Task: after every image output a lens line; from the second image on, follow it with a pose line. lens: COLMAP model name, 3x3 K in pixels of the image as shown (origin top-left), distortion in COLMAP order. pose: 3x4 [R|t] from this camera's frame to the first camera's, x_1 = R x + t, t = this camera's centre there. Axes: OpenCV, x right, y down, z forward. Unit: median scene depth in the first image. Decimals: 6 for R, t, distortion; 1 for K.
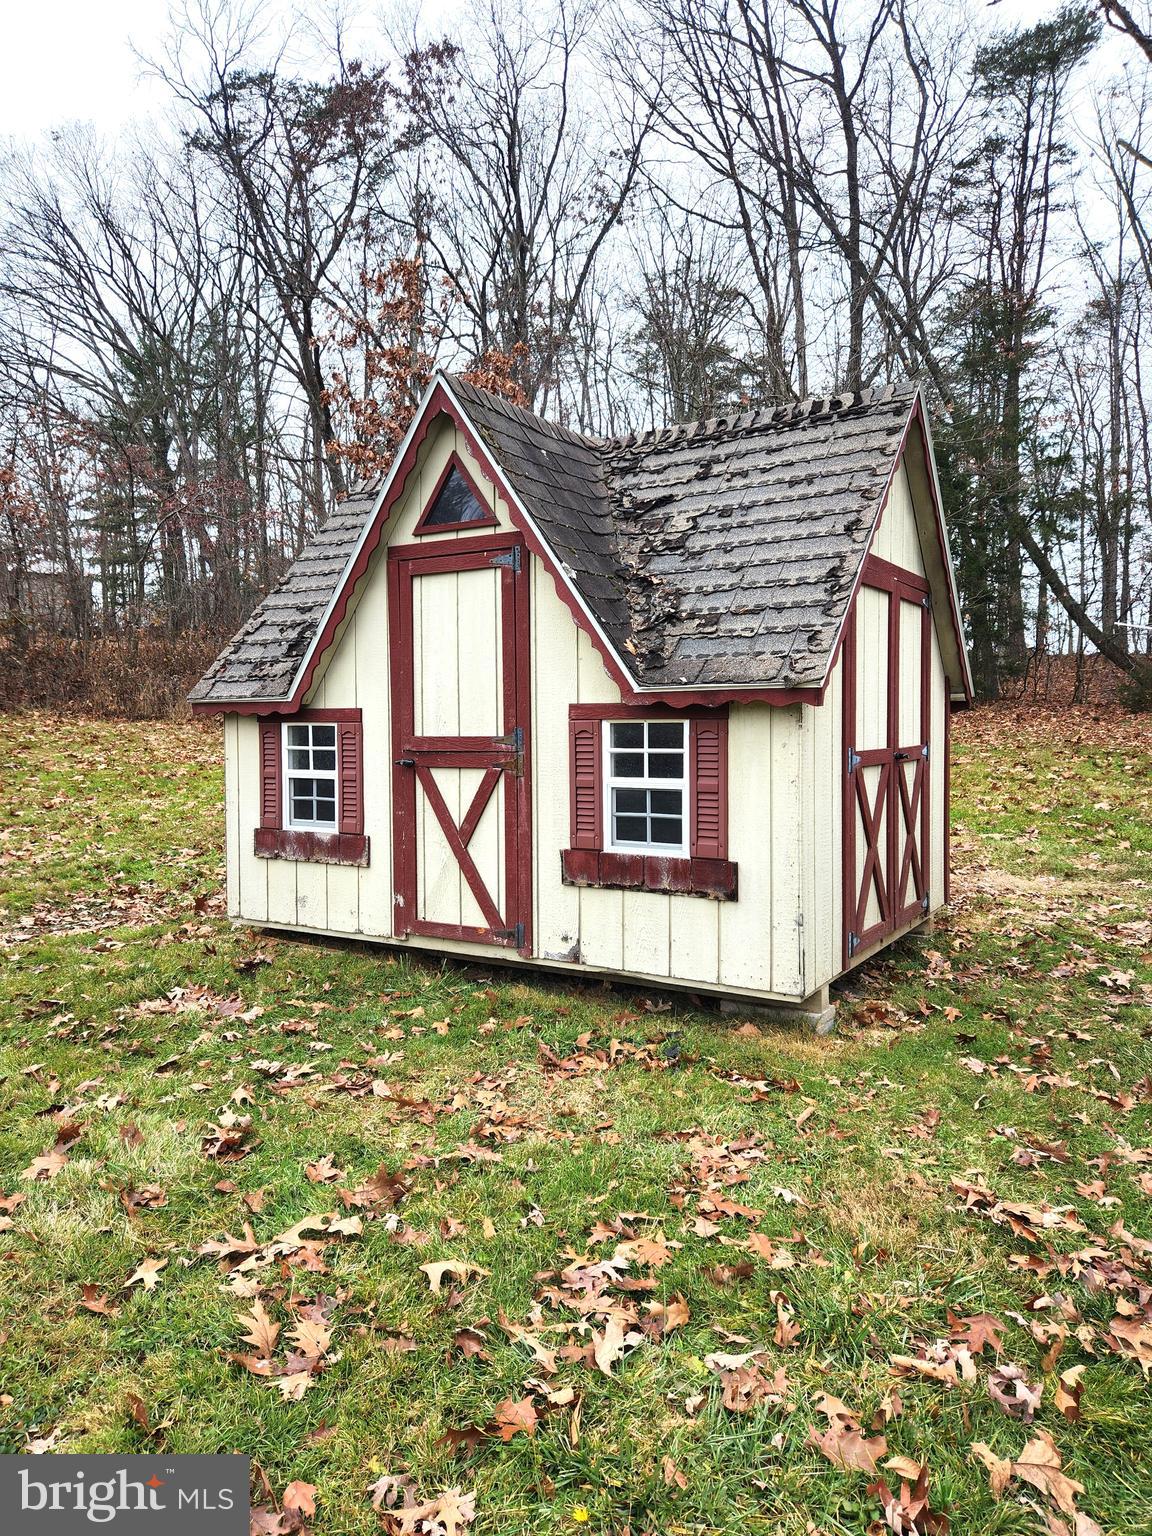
lens RADIAL K [[1099.7, 0, 534.0], [0, 1099.7, 765.4], [0, 0, 1]] dist [0.003184, 0.001052]
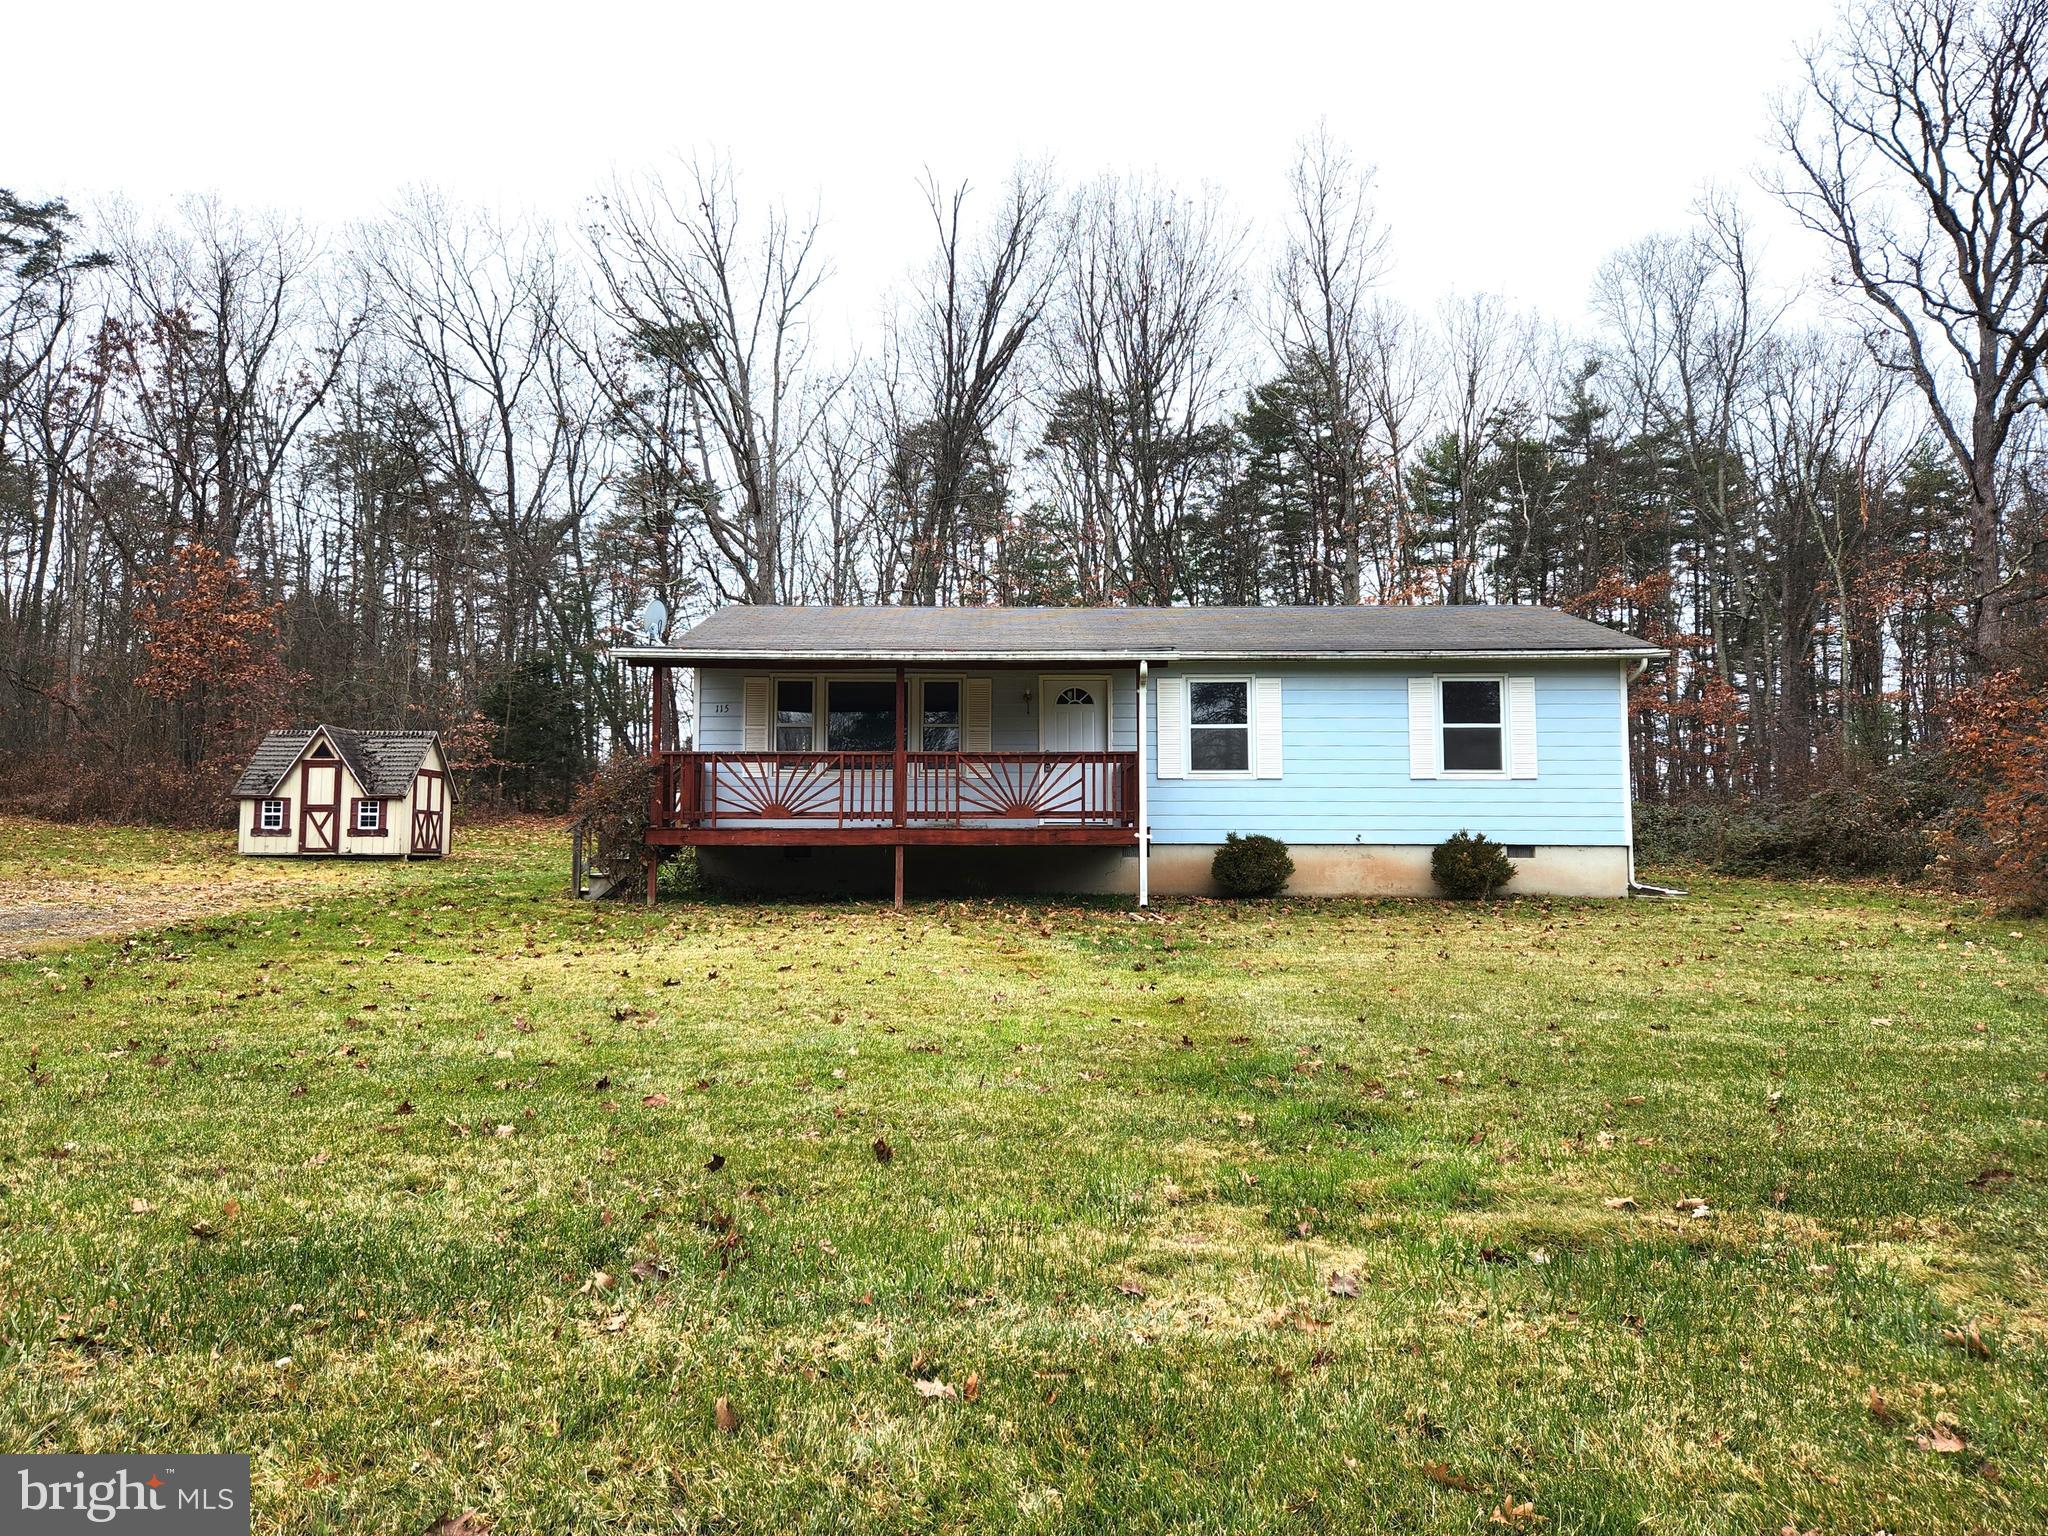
lens RADIAL K [[1366.3, 0, 1013.5], [0, 1366.3, 746.4], [0, 0, 1]] dist [0.026783, -0.000859]
pose [[0.835915, 0.053928, 0.546203, -0.785647], [0.011333, 0.993253, -0.115411, 0.417573], [-0.548742, 0.102664, 0.829664, -5.209215]]
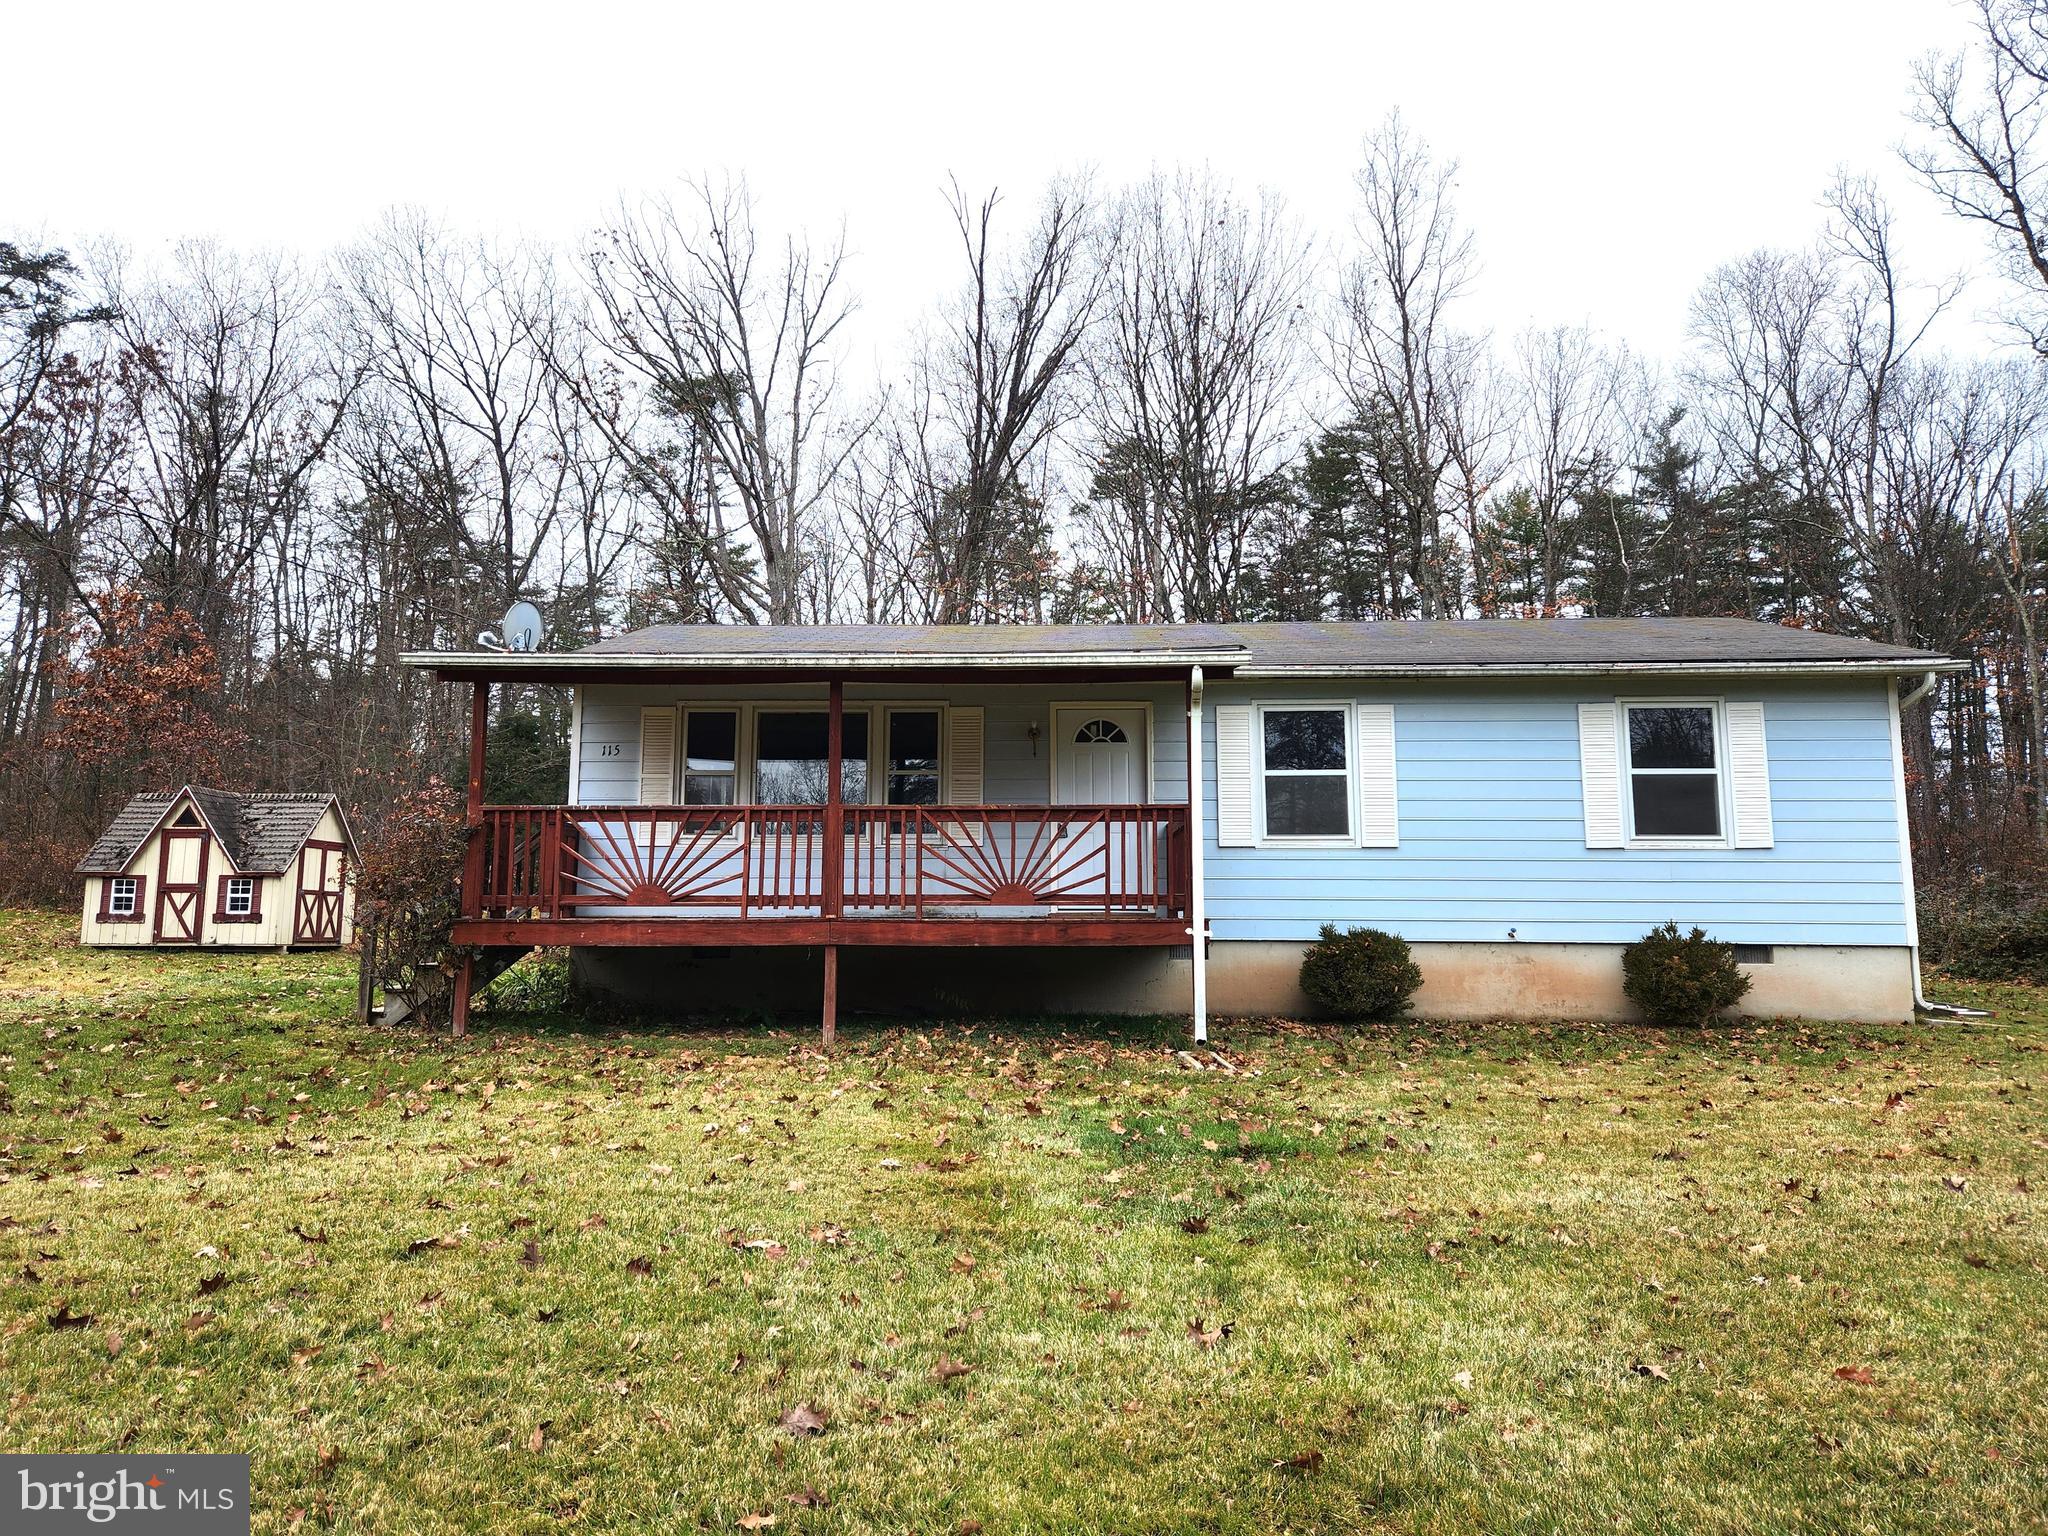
lens RADIAL K [[1366.3, 0, 1013.5], [0, 1366.3, 746.4], [0, 0, 1]] dist [0.026783, -0.000859]
pose [[0.856868, 0.082341, 0.508918, -0.073646], [0.007569, 0.985047, -0.172122, 0.333228], [-0.515481, 0.151337, 0.843432, -4.323106]]
